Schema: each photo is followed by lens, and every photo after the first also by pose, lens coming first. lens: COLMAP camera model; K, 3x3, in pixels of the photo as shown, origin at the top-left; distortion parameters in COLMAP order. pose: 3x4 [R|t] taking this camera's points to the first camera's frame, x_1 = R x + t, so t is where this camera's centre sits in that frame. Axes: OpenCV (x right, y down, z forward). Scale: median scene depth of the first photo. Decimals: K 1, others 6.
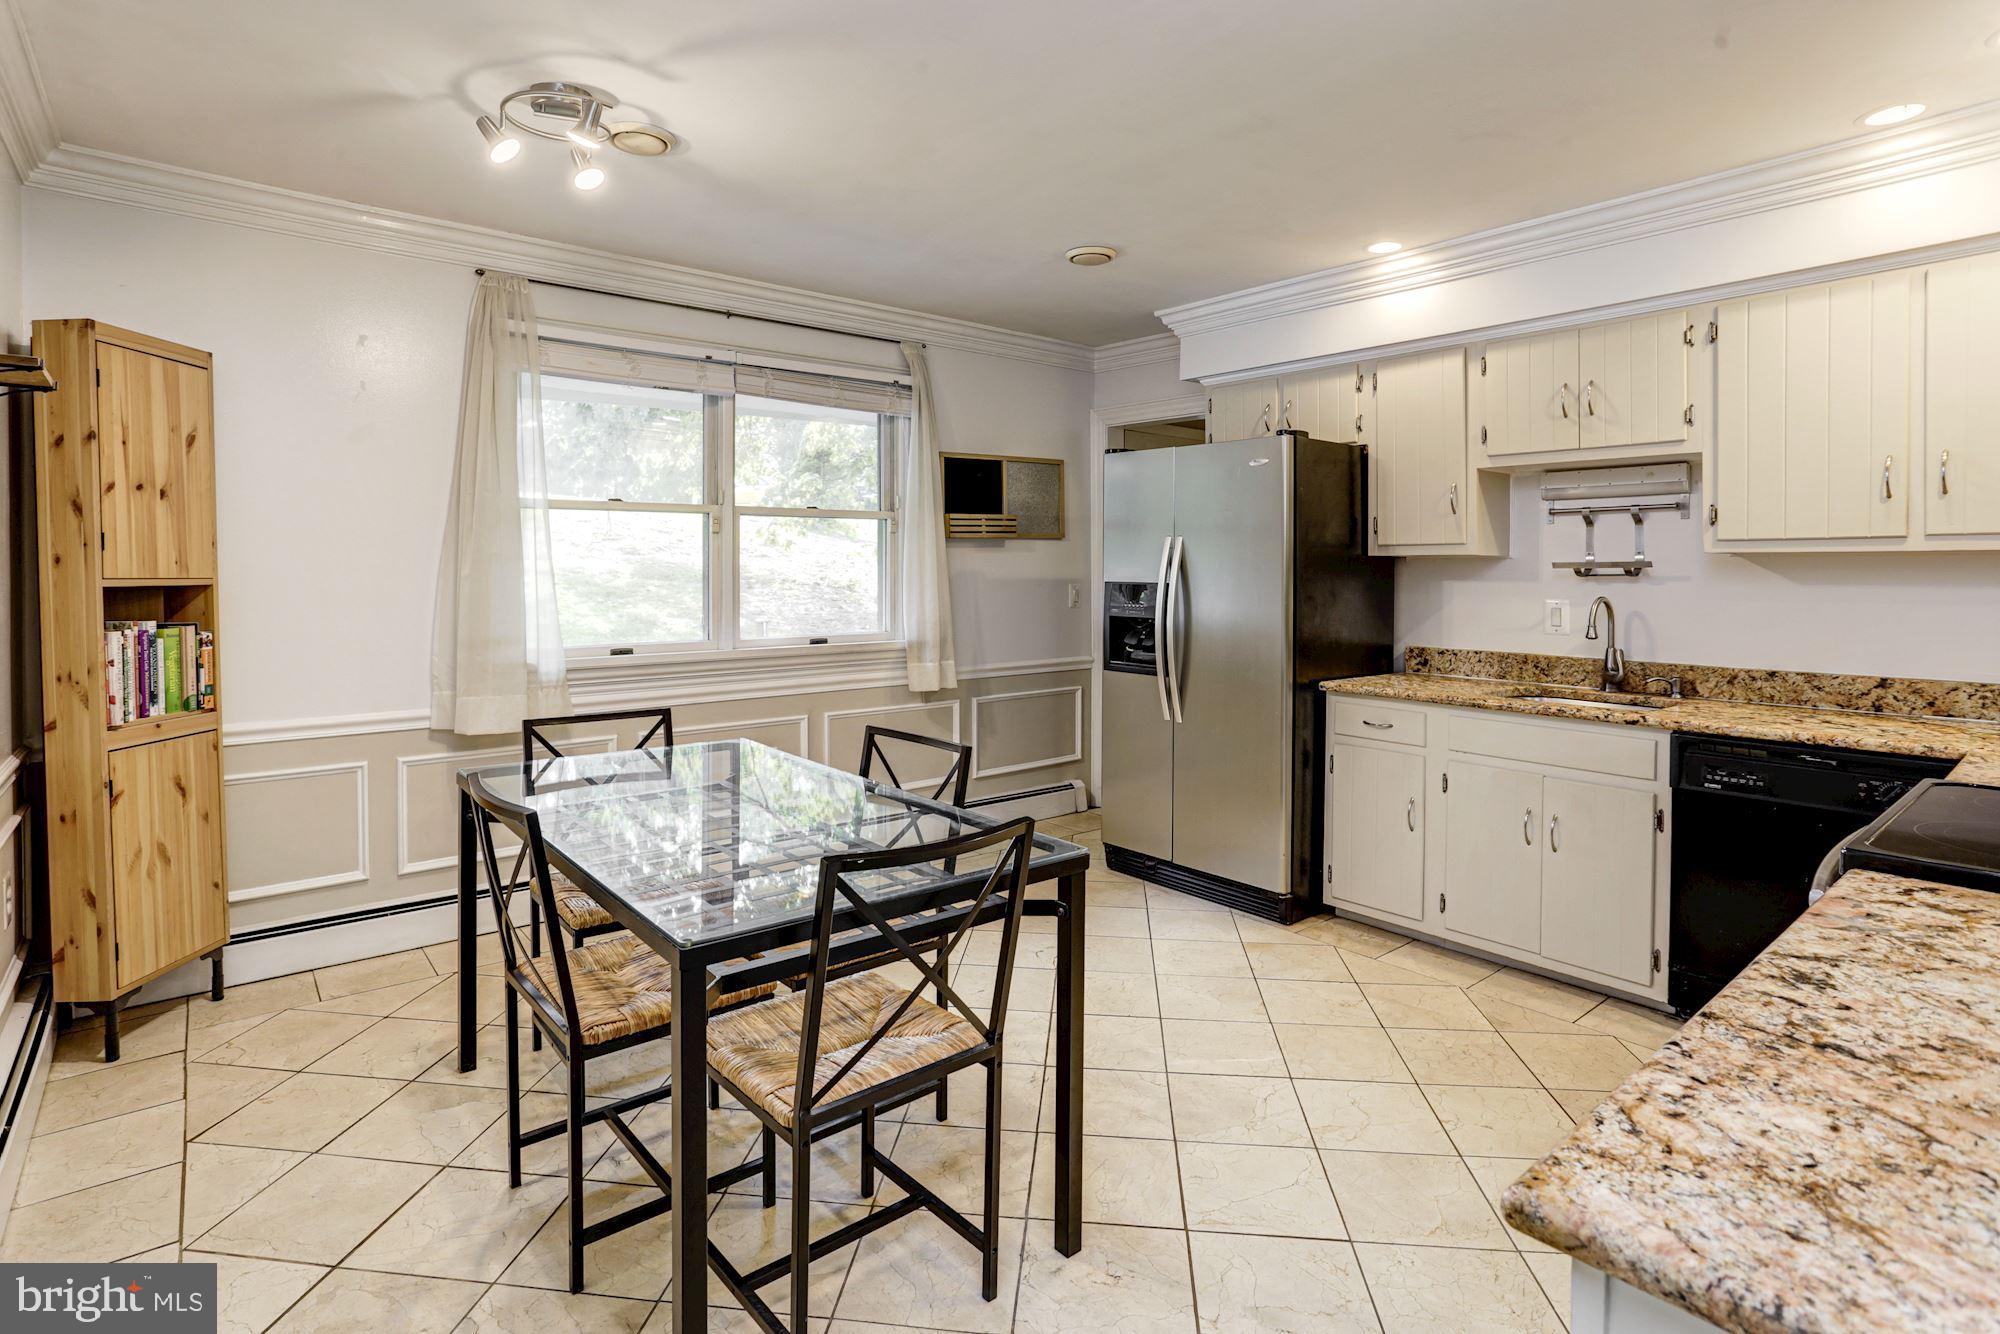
lens RADIAL K [[1000.3, 0, 967.2], [0, 1000.3, 569.2], [0, 0, 1]] dist [-0.039617, 0.012519]
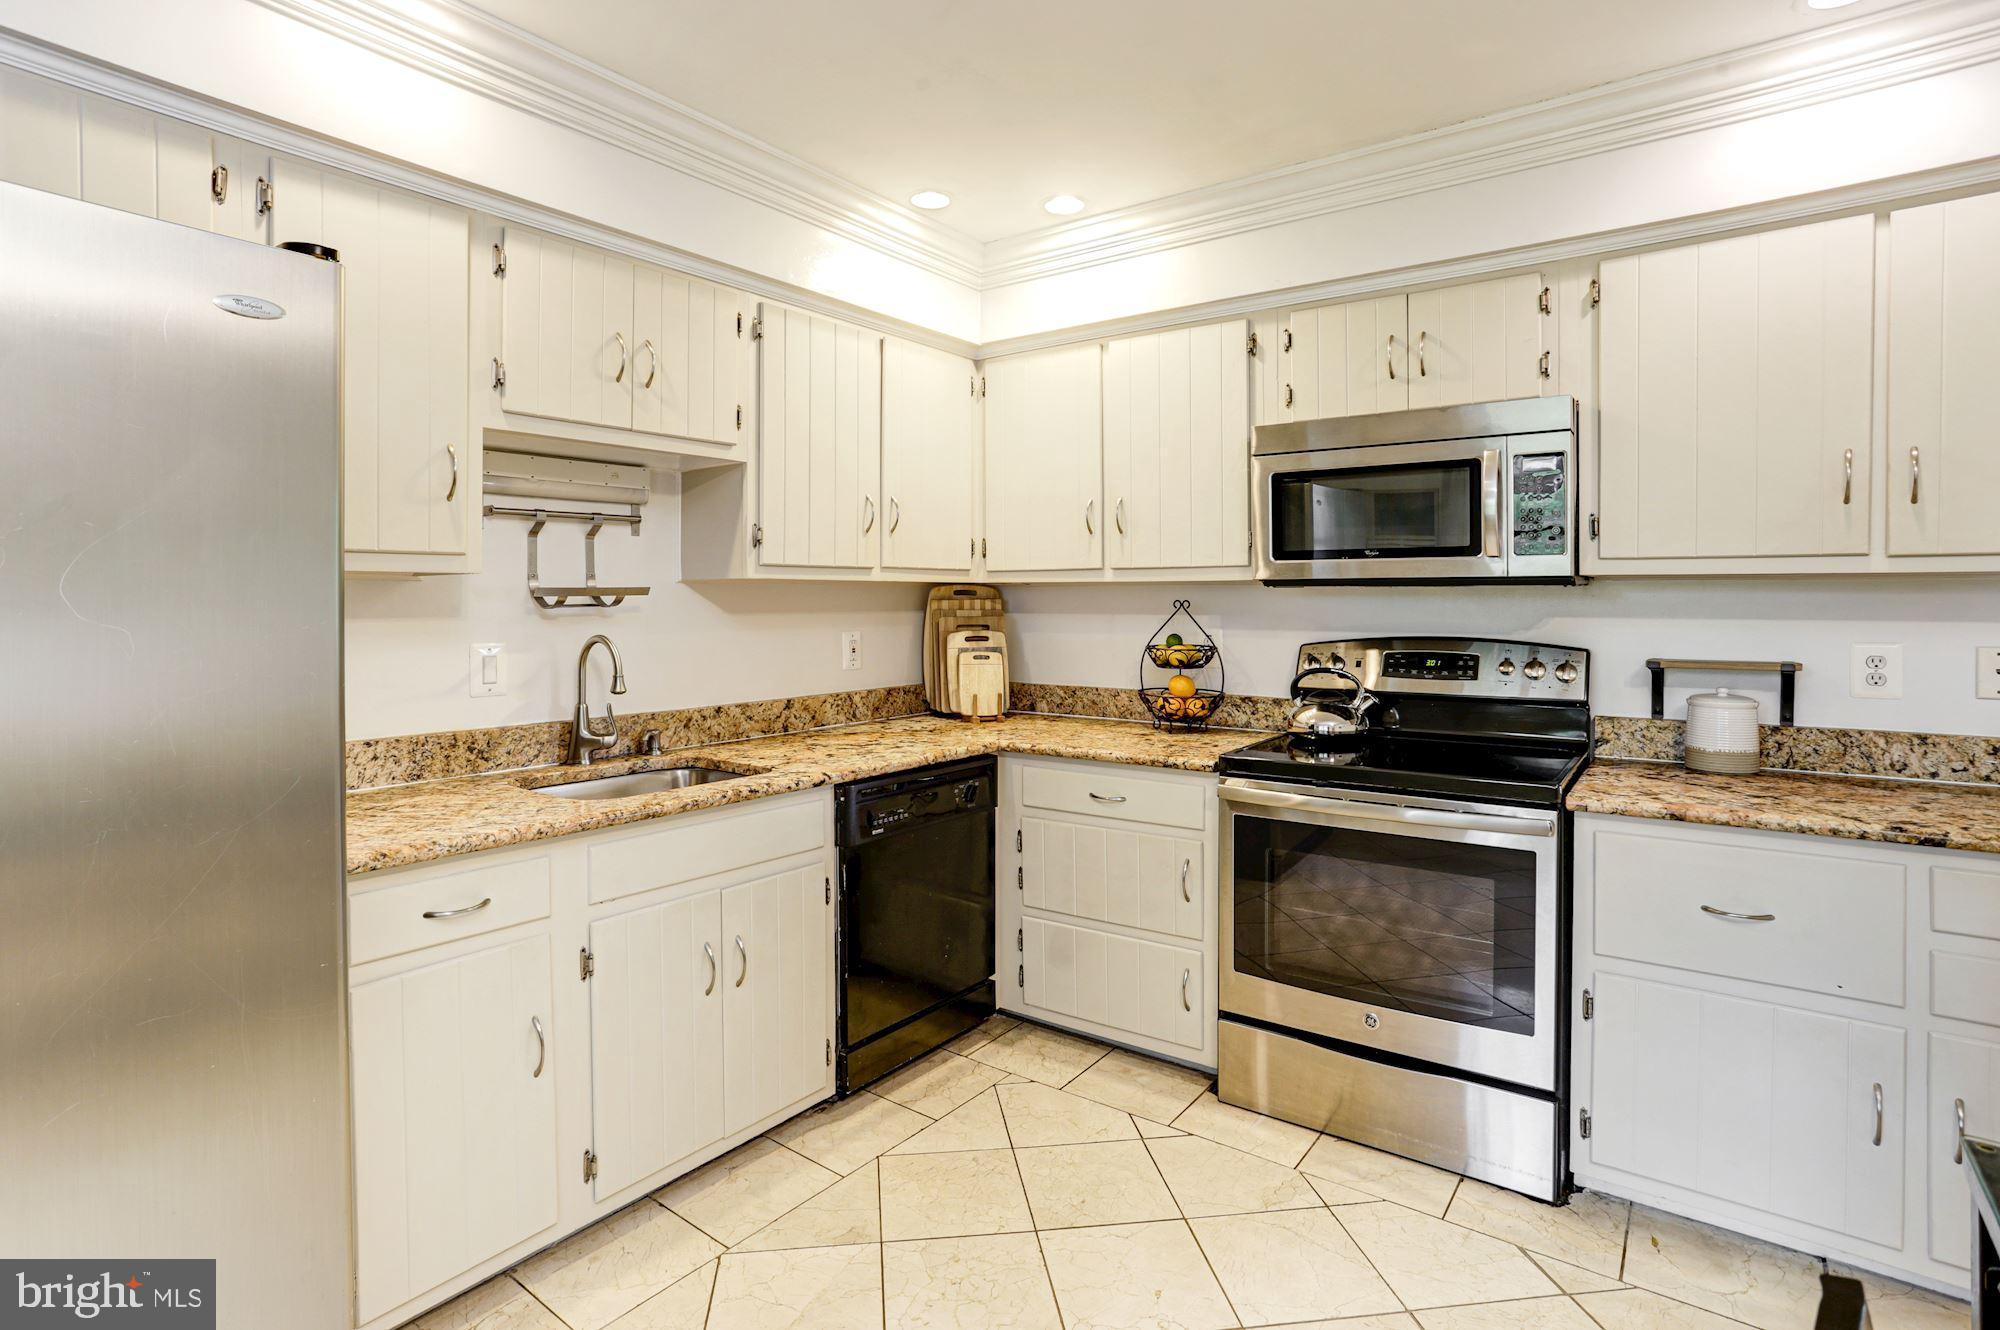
lens RADIAL K [[1000.3, 0, 1002.1], [0, 1000.3, 601.5], [0, 0, 1]] dist [-0.039617, 0.012519]
pose [[-0.250183, -0.006691, 0.968175, -0.161522], [0.000591, 0.999975, 0.007064, -0.002136], [-0.968198, 0.002339, -0.250173, 1.002394]]
